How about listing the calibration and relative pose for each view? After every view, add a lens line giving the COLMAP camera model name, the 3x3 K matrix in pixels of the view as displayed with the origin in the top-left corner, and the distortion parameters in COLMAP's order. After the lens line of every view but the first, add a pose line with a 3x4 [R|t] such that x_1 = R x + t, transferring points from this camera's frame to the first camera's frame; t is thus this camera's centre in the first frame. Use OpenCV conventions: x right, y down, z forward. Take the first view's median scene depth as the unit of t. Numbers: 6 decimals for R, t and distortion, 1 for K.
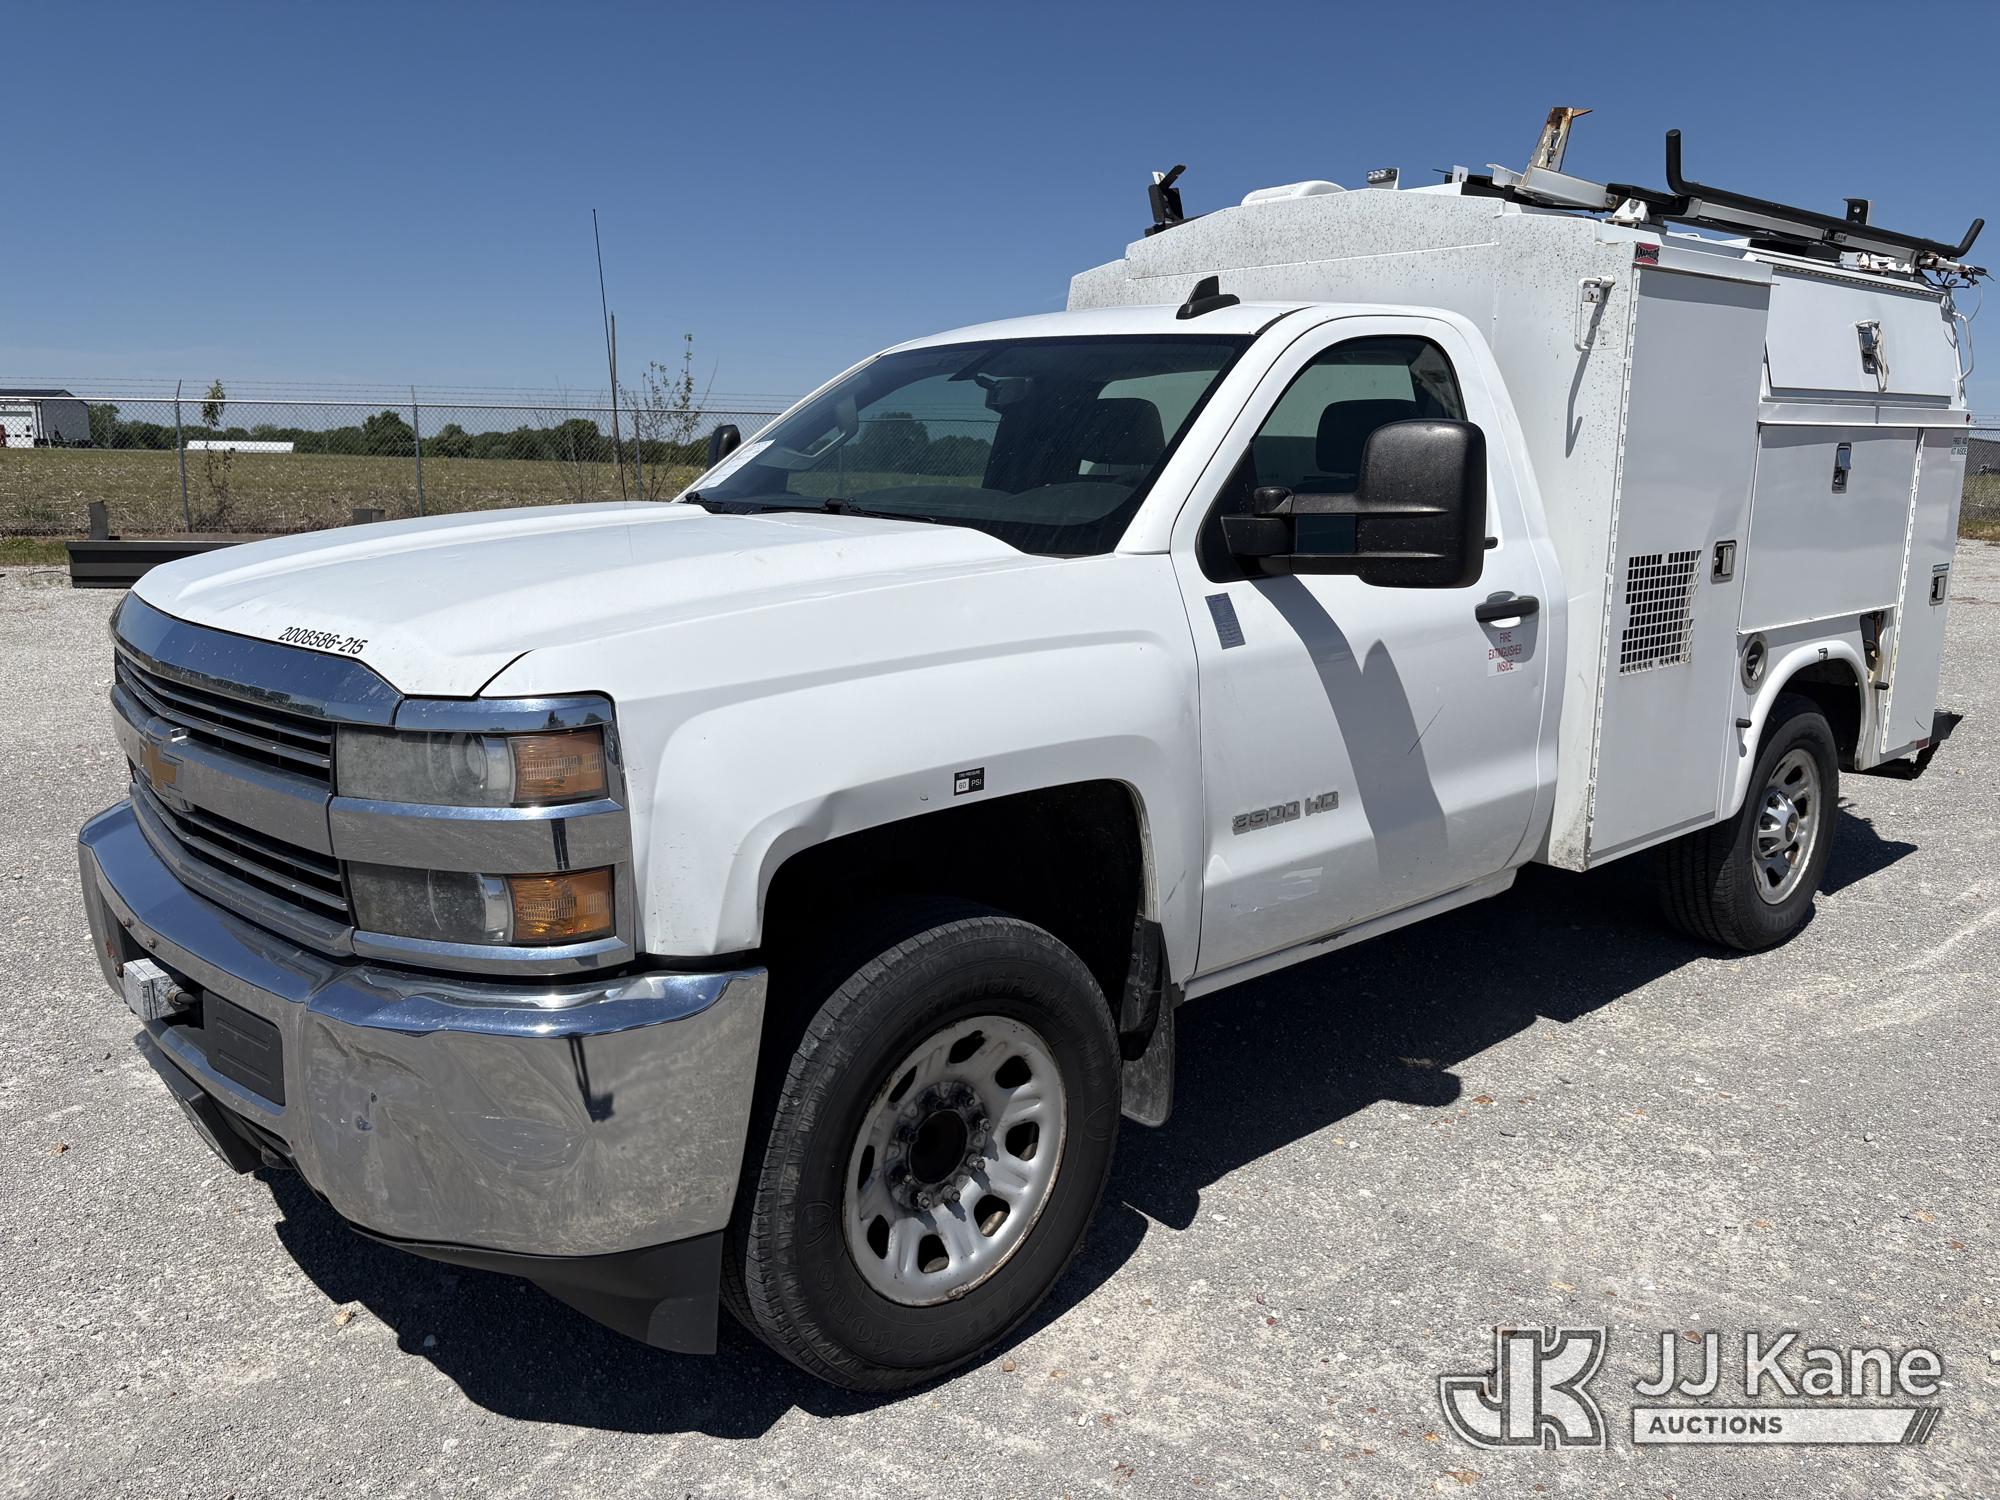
lens RADIAL K [[1657.9, 0, 997.9], [0, 1657.9, 820.1], [0, 0, 1]] dist [-0.001420, 0.003273]
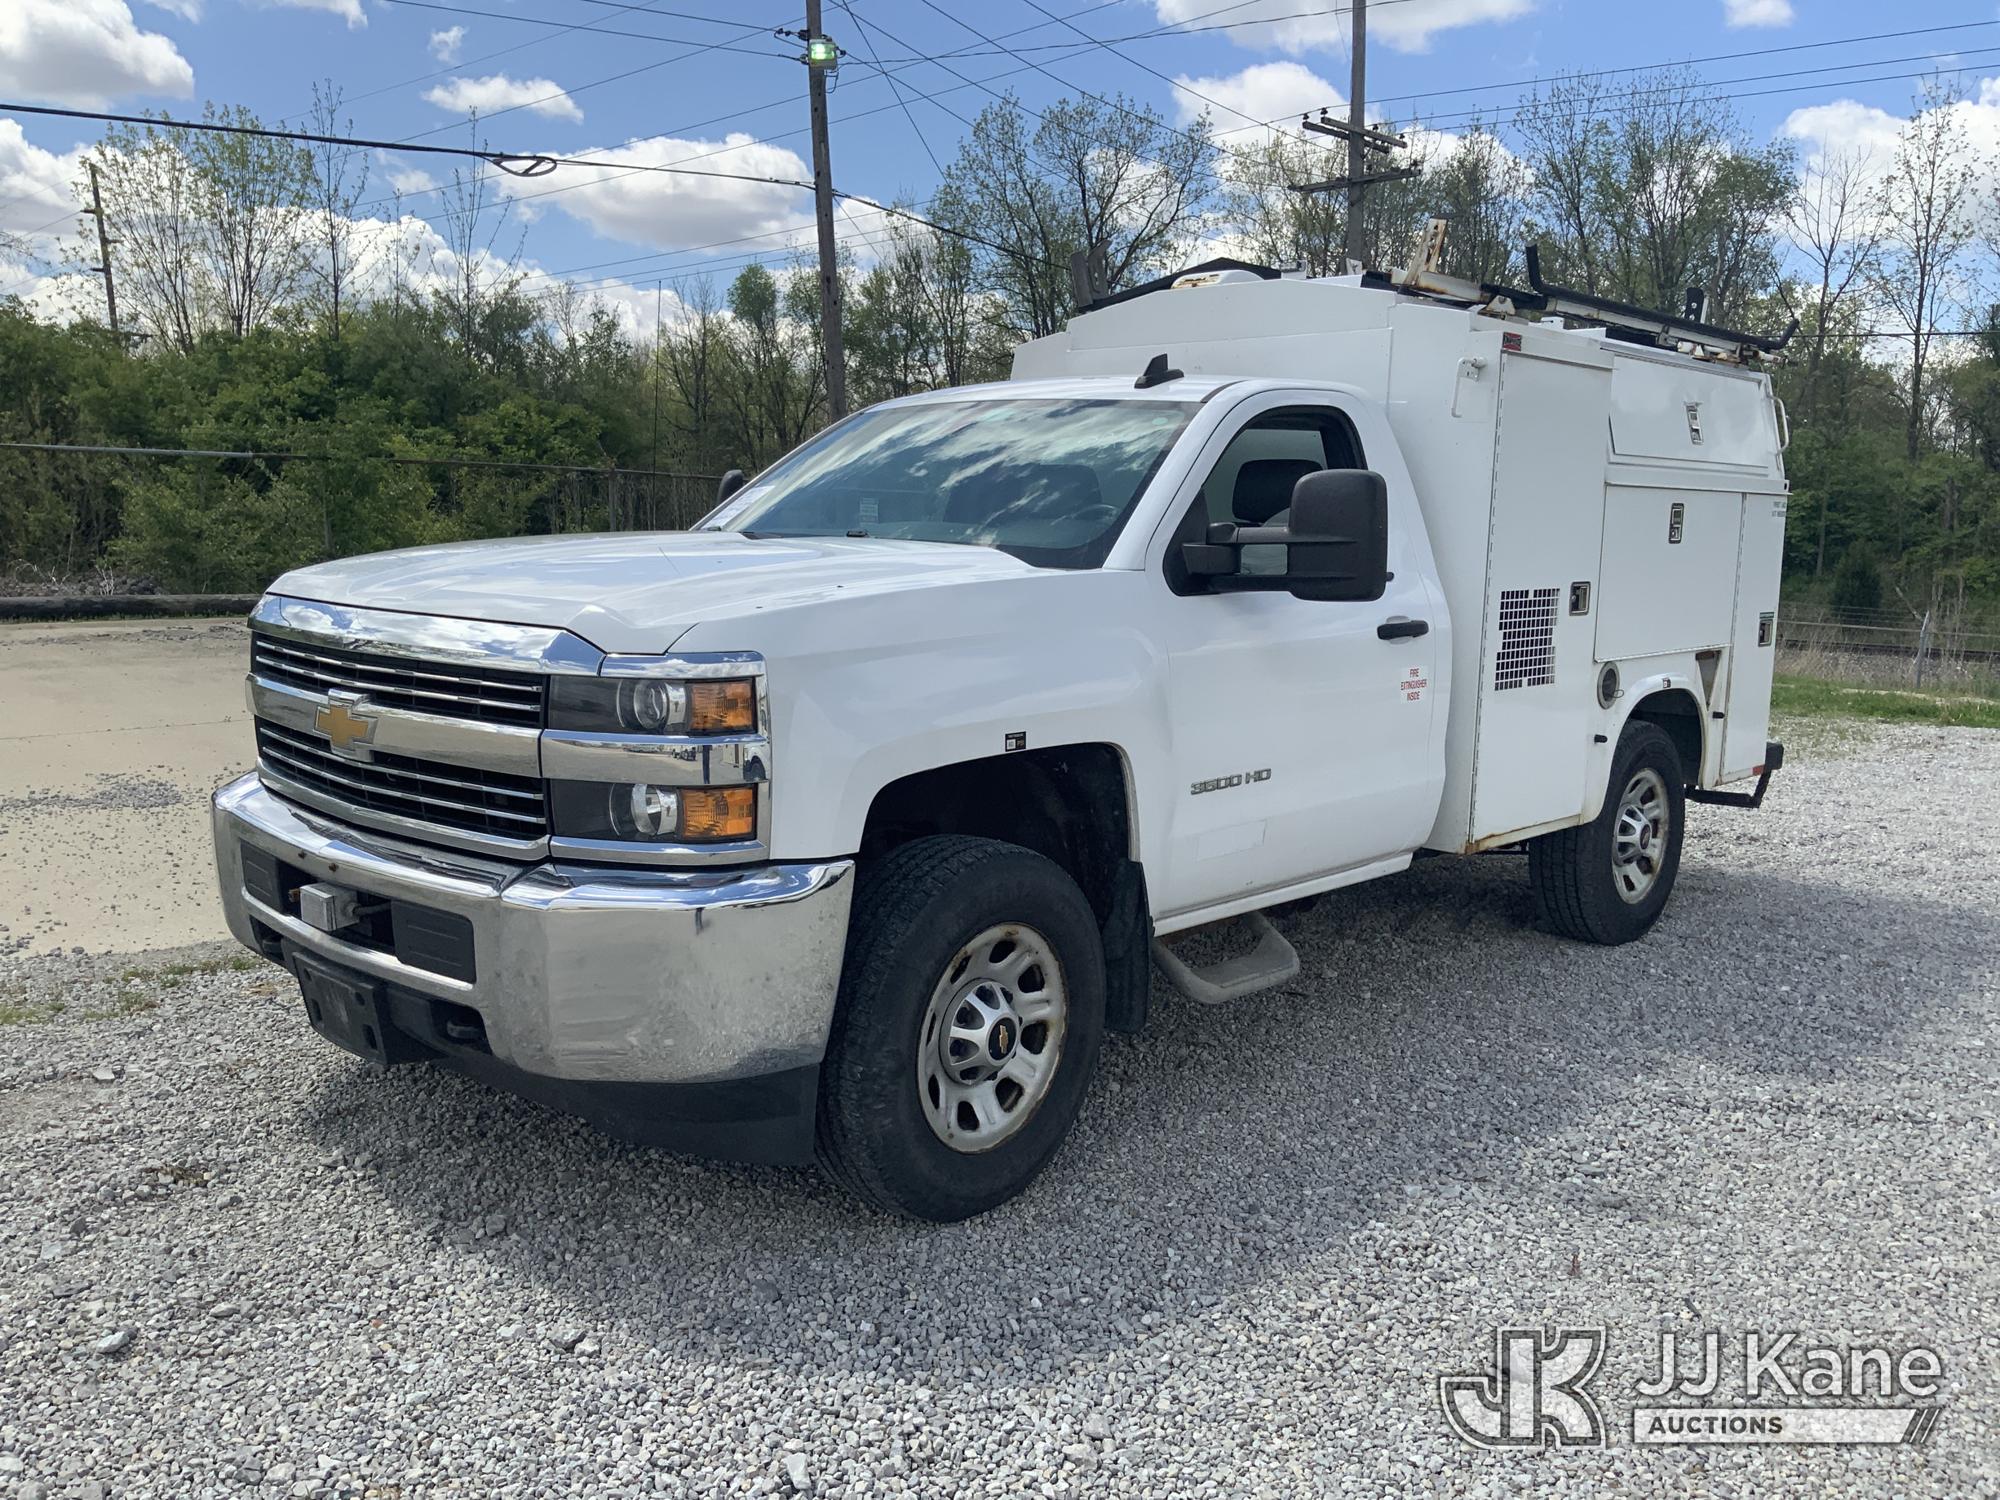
lens RADIAL K [[1799.9, 0, 1000.0], [0, 1799.9, 750.0], [0, 0, 1]] dist [0.005643, -0.010034]
pose [[0.996149, 0.009864, 0.087124, -0.106388], [-0.002226, 0.996177, -0.087330, 0.079487], [-0.087652, 0.086799, 0.992362, -0.286501]]
